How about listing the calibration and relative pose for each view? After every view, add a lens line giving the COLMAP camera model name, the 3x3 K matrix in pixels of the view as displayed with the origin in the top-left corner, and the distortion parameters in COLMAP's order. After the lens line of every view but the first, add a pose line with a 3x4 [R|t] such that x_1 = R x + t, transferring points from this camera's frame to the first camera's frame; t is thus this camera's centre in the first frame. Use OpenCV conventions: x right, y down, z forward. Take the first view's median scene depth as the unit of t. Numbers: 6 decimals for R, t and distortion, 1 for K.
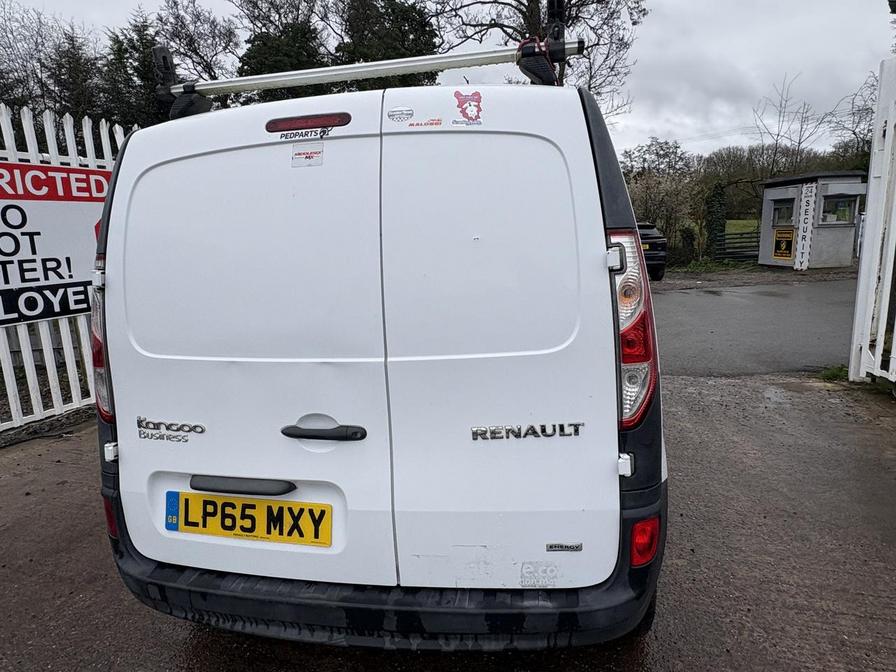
lens RADIAL K [[536.7, 0, 448.4], [0, 536.7, 336.4], [0, 0, 1]] dist [0.007339, -0.003496]
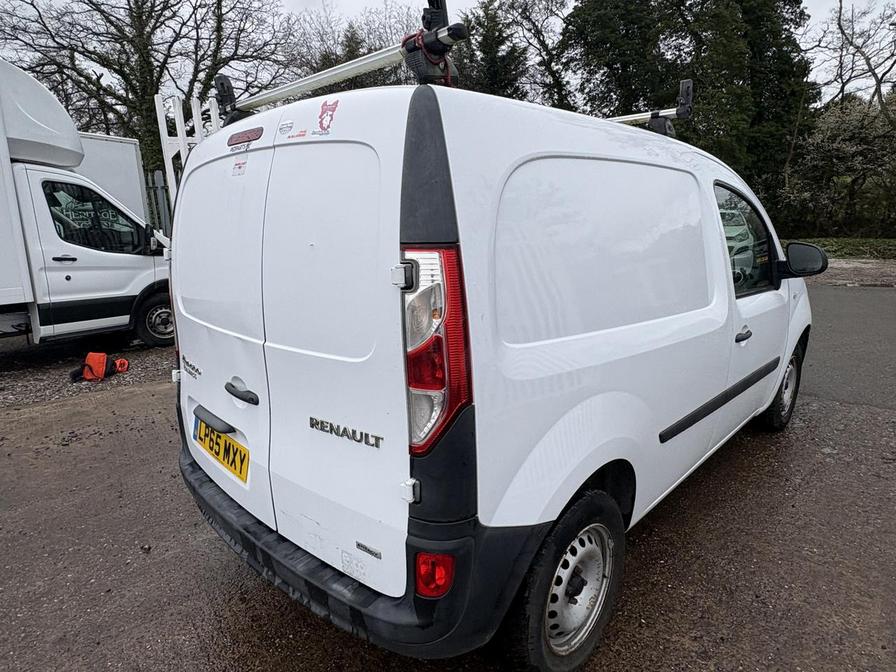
lens RADIAL K [[536.7, 0, 446.5], [0, 536.7, 337.6], [0, 0, 1]] dist [0.007339, -0.003496]
pose [[0.830144, 0.152188, -0.536376, 0.257389], [-0.111596, 0.987913, 0.107588, -0.042463], [0.546266, -0.029456, 0.837094, 0.071803]]
